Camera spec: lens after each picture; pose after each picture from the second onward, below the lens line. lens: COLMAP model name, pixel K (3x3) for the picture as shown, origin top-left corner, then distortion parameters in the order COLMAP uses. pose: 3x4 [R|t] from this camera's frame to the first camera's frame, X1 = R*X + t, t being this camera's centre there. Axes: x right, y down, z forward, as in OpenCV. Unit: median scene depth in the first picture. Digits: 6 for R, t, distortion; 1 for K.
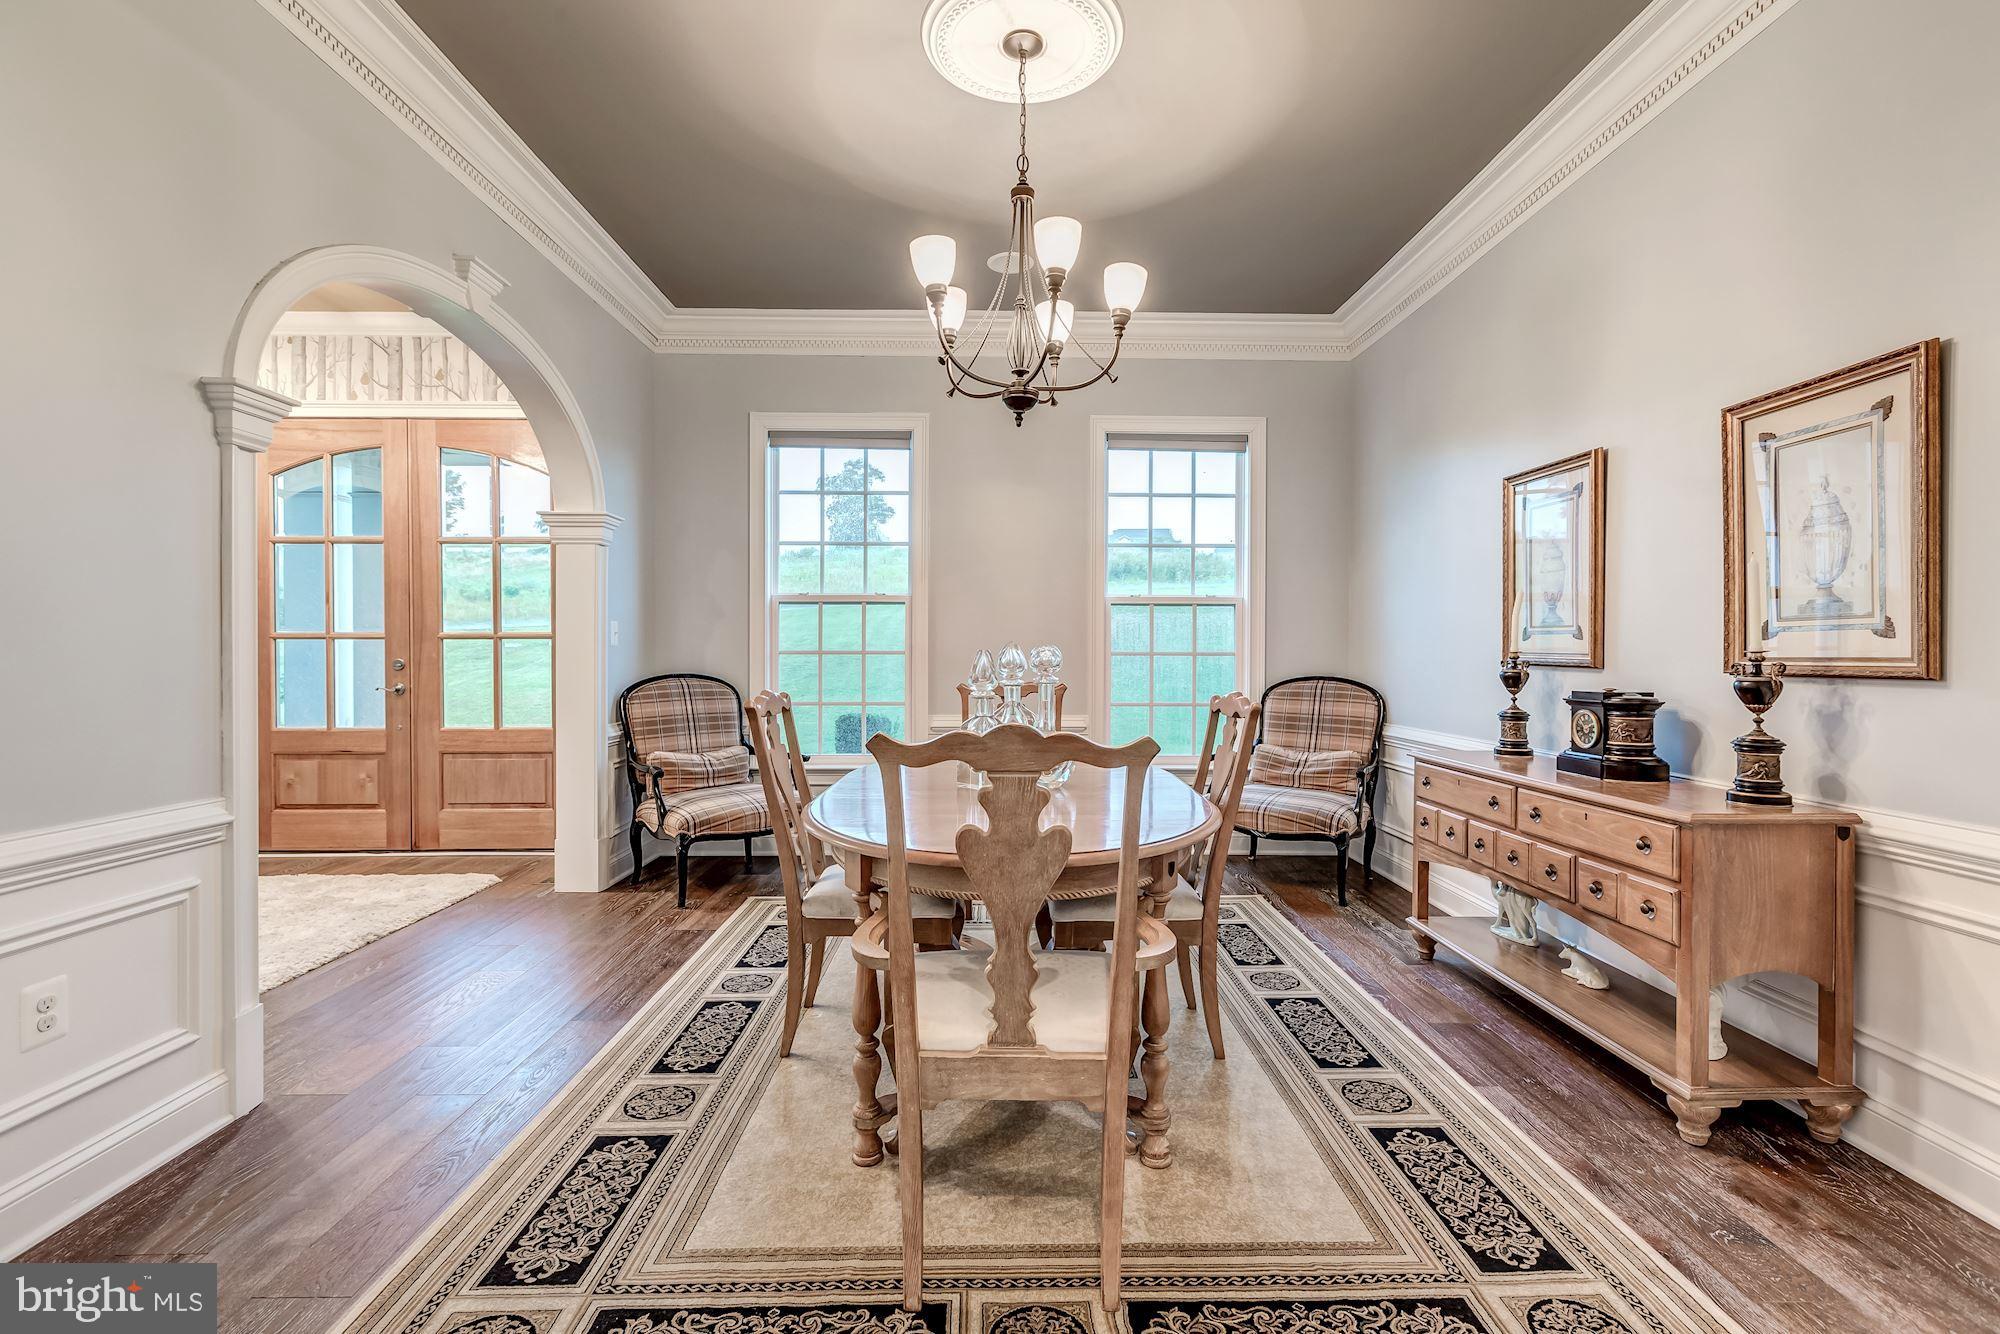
lens RADIAL K [[889.2, 0, 997.0], [0, 889.2, 660.1], [0, 0, 1]] dist [0.001601, -0.000303]
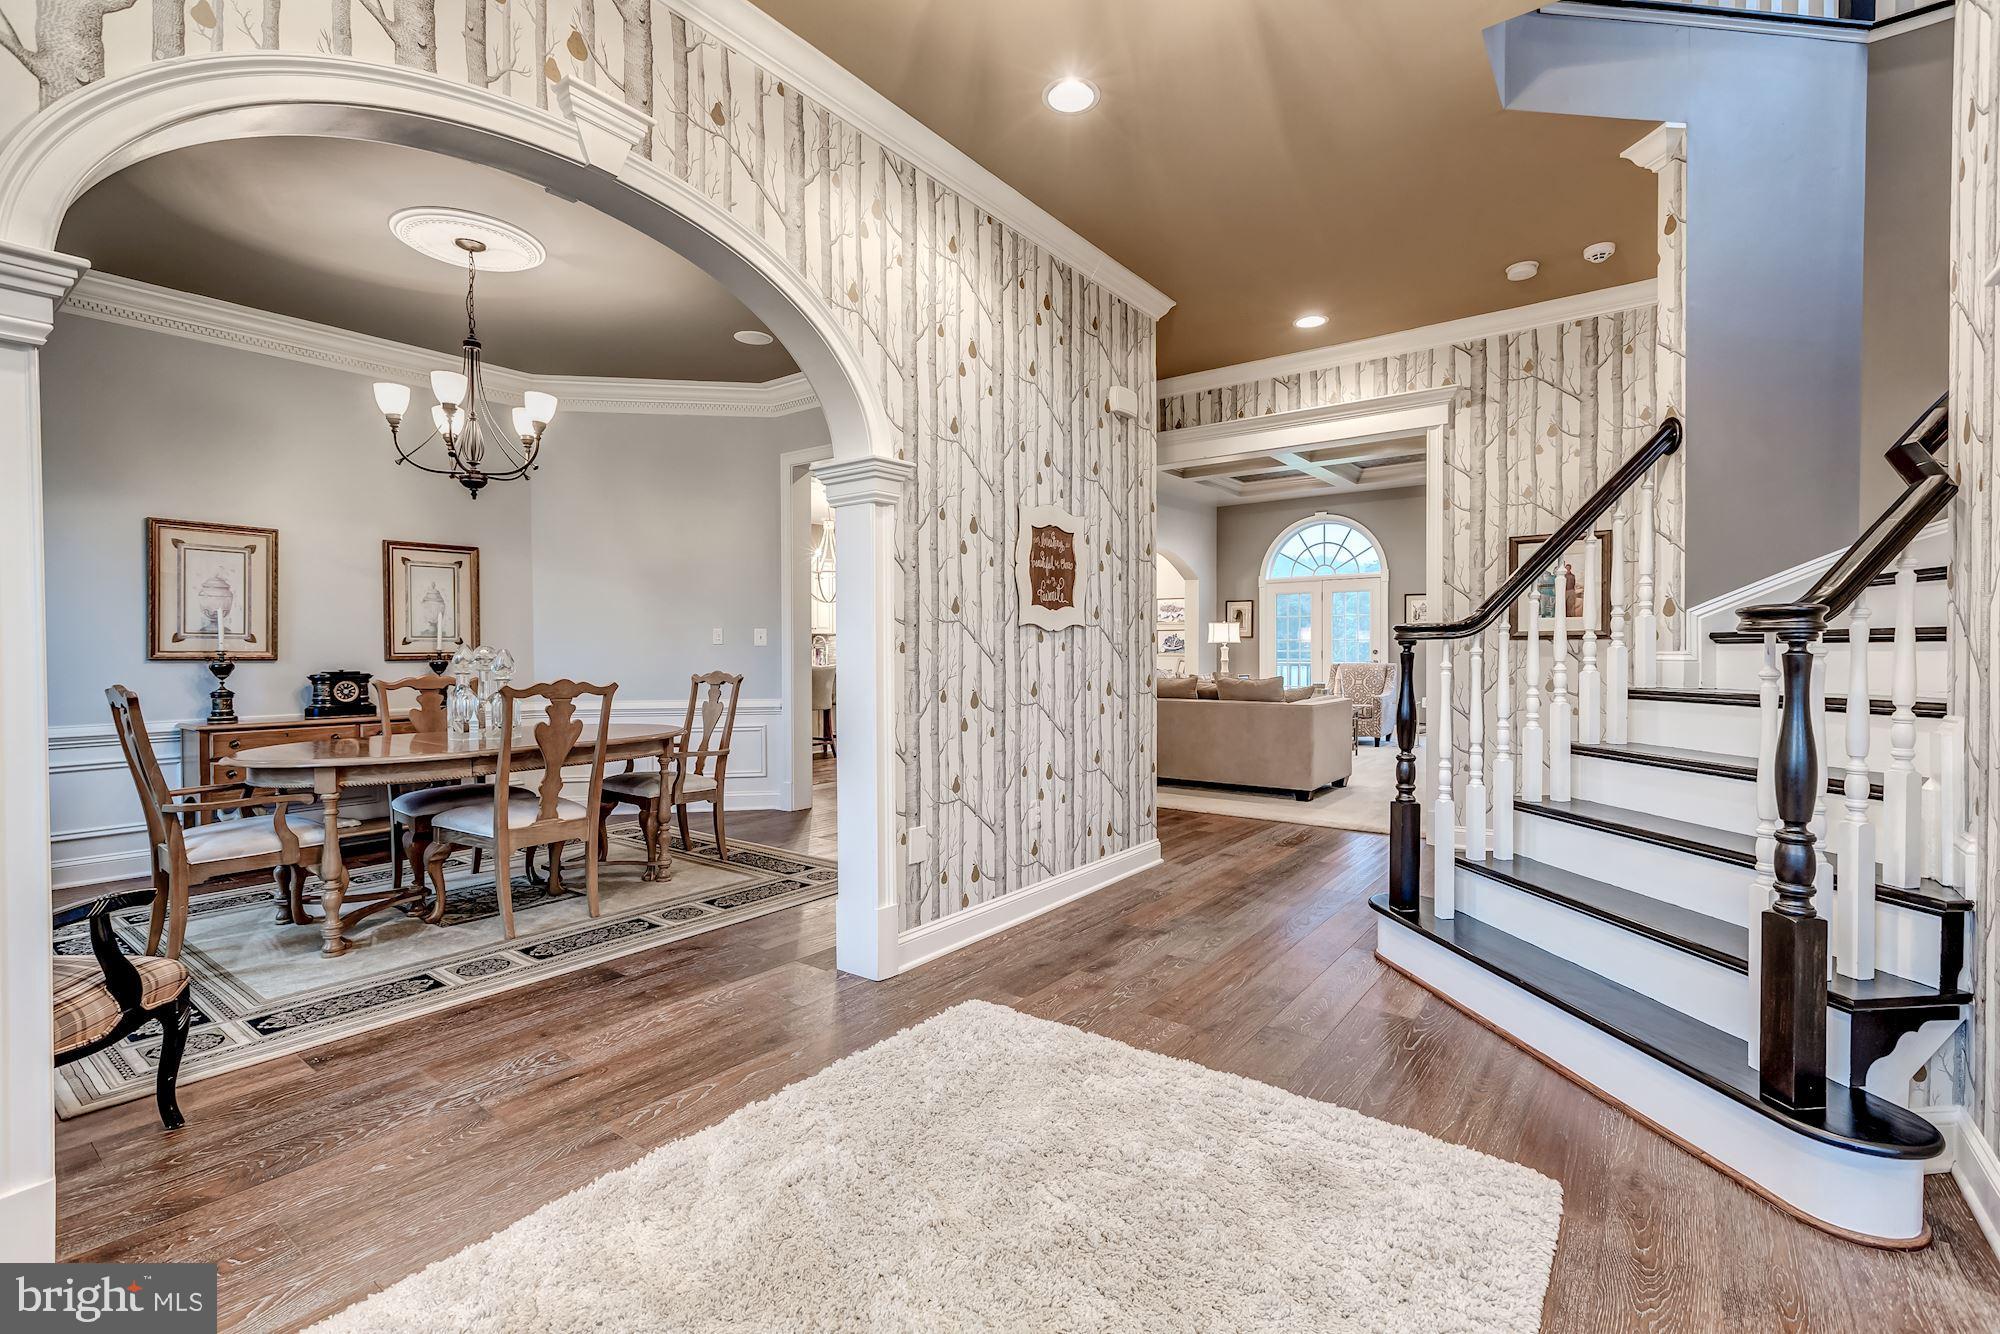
lens RADIAL K [[889.2, 0, 997.0], [0, 889.2, 660.1], [0, 0, 1]] dist [0.001601, -0.000303]
pose [[-0.790037, -0.009648, 0.612983, -1.868174], [0.002824, 0.999808, 0.019376, -0.018049], [-0.613053, 0.017039, -0.789858, 1.591406]]
